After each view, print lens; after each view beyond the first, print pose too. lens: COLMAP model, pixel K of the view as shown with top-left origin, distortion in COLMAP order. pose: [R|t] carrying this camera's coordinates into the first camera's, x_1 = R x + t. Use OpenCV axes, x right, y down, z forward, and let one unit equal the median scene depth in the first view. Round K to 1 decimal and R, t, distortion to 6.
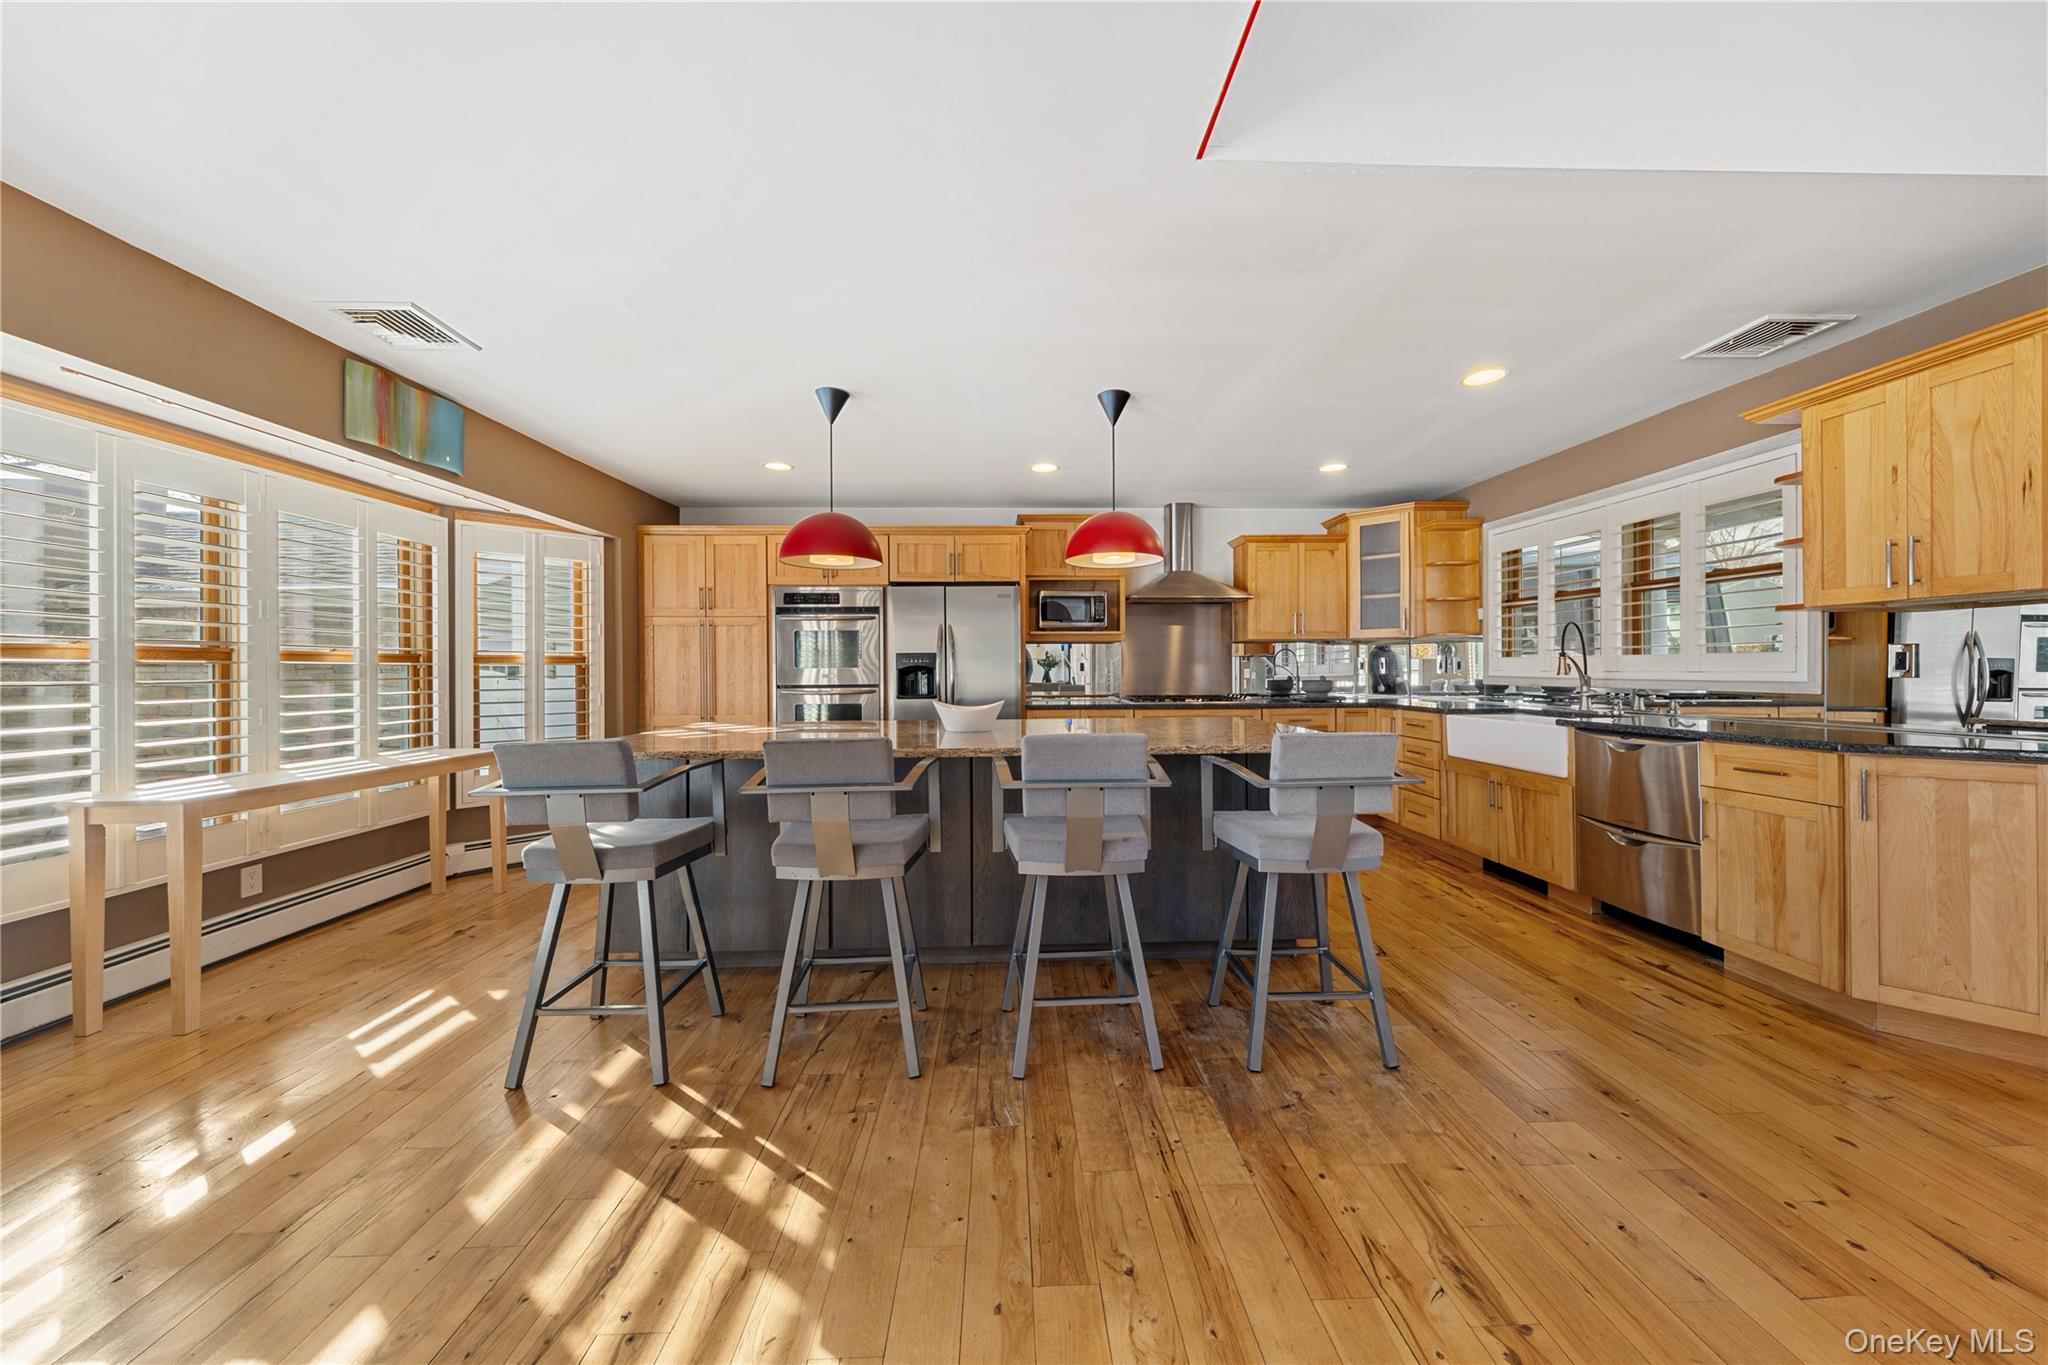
lens RADIAL K [[709.1, 0, 1022.9], [0, 709.1, 670.7], [0, 0, 1]] dist [-0.002261, 0.000020]
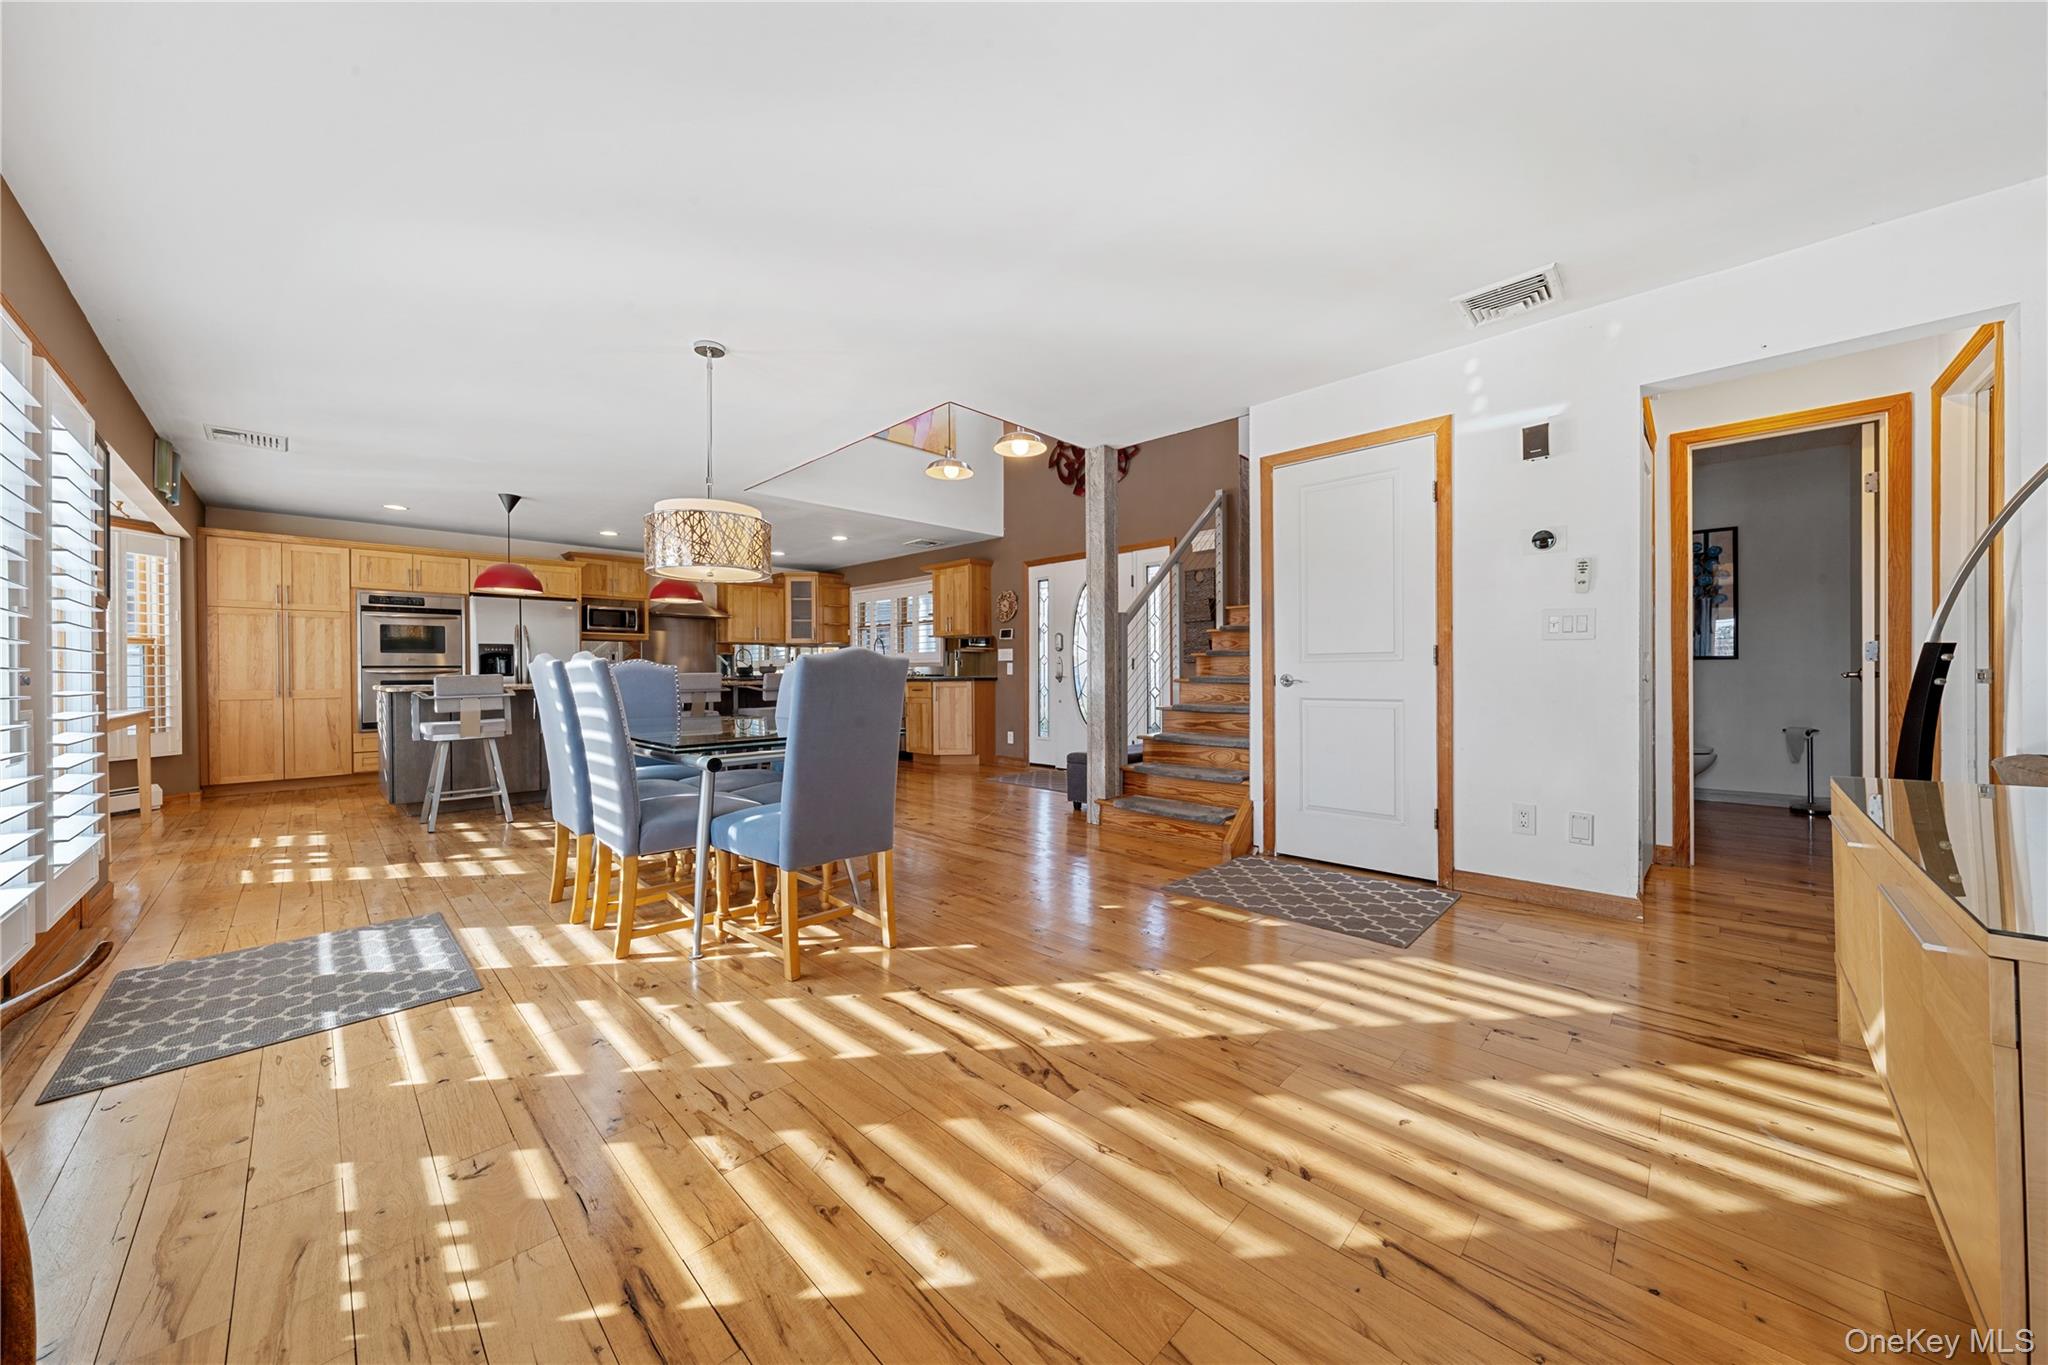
lens RADIAL K [[713.0, 0, 1031.3], [0, 713.0, 675.7], [0, 0, 1]] dist [-0.000176, 0.000051]
pose [[0.717153, -0.002088, 0.696913, -0.402745], [0.002609, 0.999997, 0.000312, 0.044034], [-0.696911, 0.001594, 0.717156, -0.834269]]
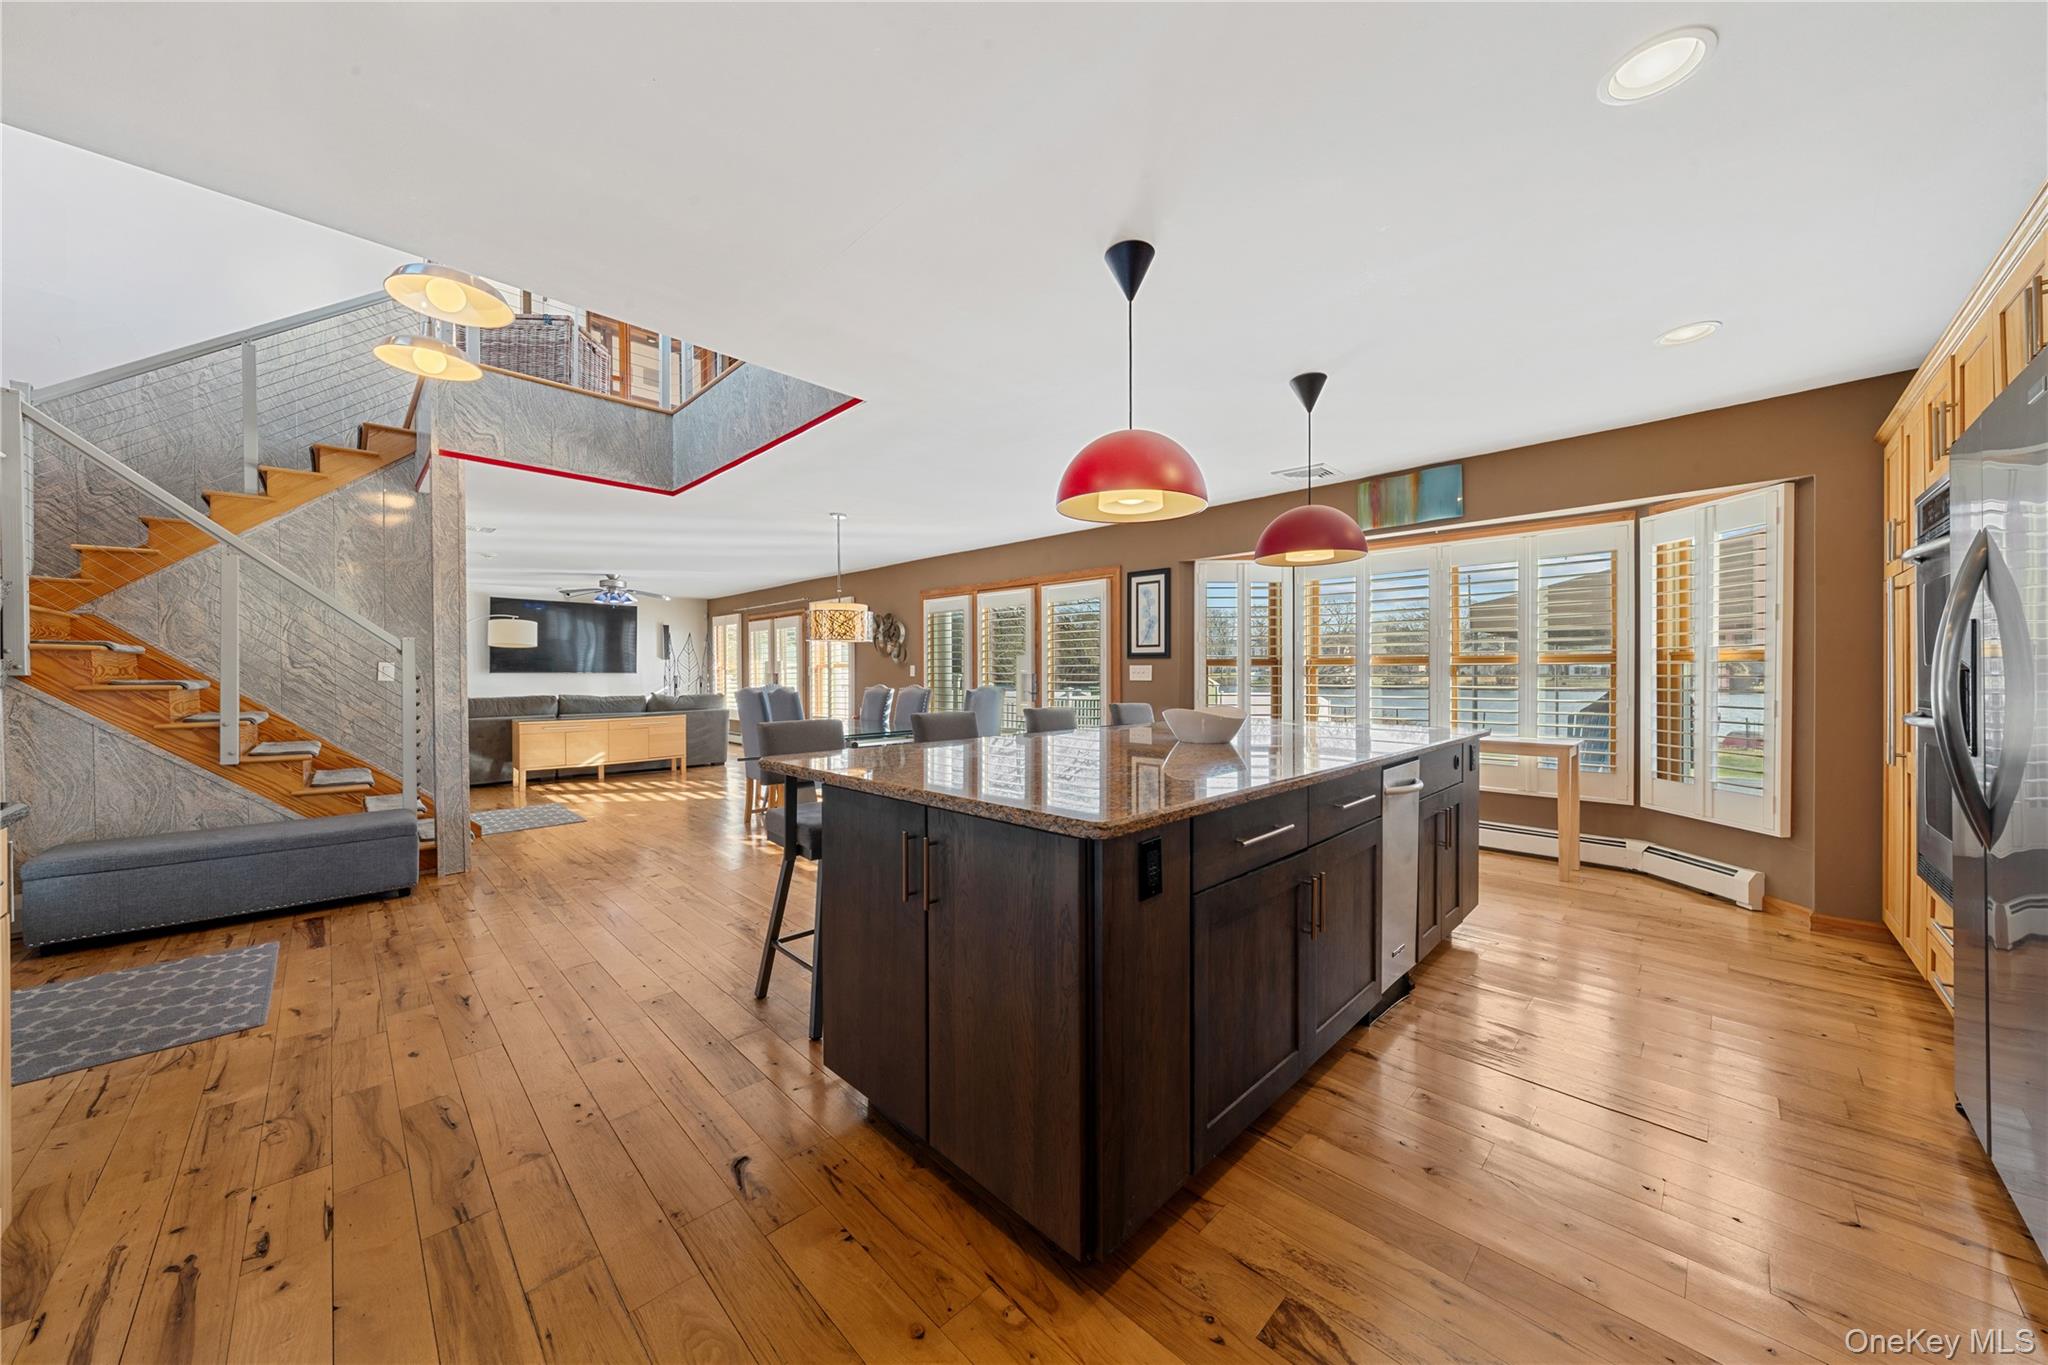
lens RADIAL K [[704.8, 0, 1024.5], [0, 704.8, 680.5], [0, 0, 1]] dist [-0.000730, 0.000035]
pose [[-0.732806, 0.014844, -0.680275, 0.455022], [0.004477, 0.999846, 0.016995, -0.004813], [0.680422, 0.009409, -0.732760, 0.991796]]
